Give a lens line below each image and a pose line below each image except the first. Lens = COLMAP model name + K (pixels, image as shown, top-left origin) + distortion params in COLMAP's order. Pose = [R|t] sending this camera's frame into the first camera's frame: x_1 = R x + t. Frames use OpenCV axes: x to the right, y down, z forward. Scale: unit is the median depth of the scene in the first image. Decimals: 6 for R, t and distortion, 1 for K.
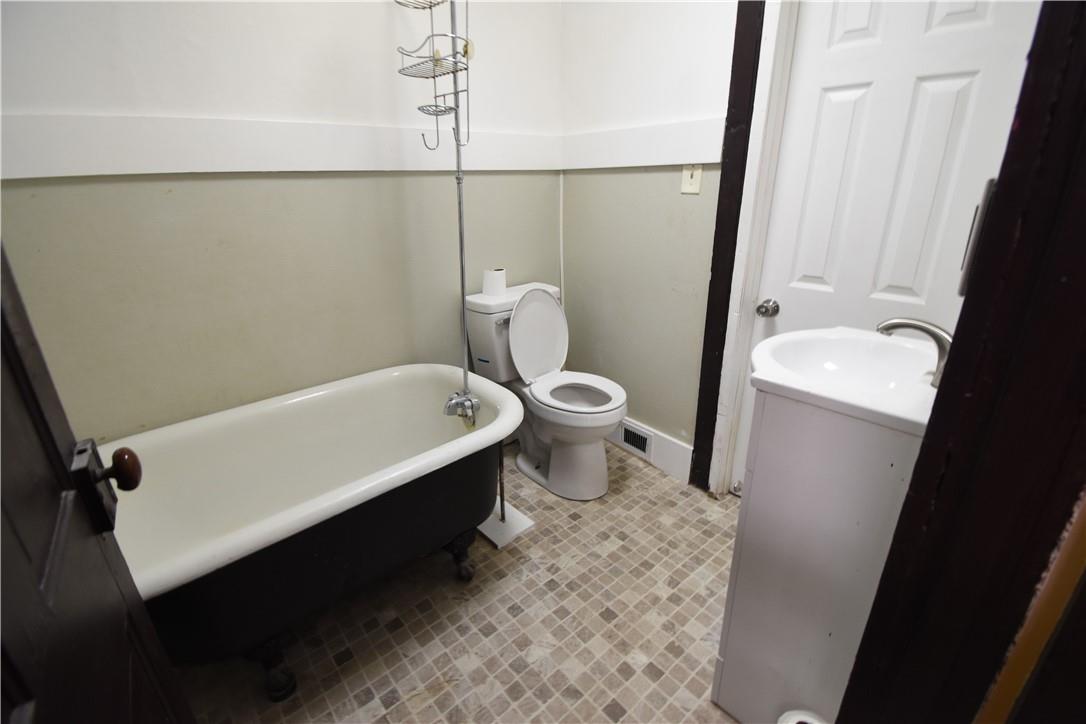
lens RADIAL K [[482.5, 0, 539.2], [0, 482.5, 360.3], [0, 0, 1]] dist [-0.008076, -0.001713]
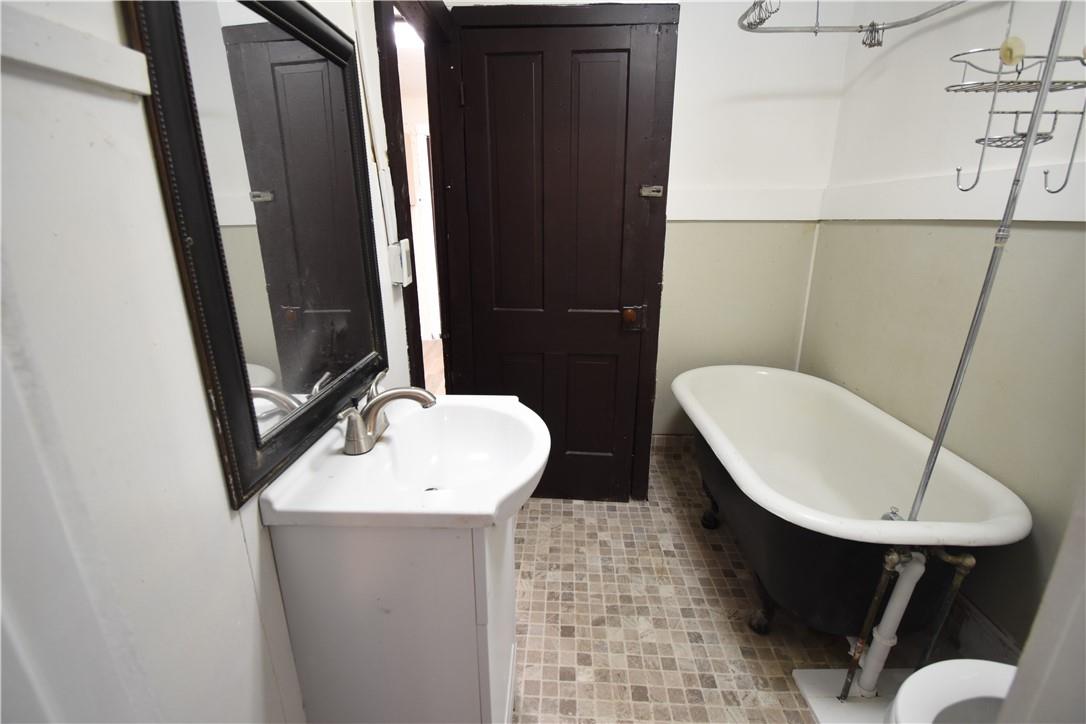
lens RADIAL K [[482.5, 0, 540.6], [0, 482.5, 360.0], [0, 0, 1]] dist [-0.008076, -0.001713]
pose [[-0.689169, 0.225512, -0.688615, 0.843075], [-0.235541, 0.829005, 0.507219, -0.466956], [0.685249, 0.511757, -0.518207, 1.122292]]
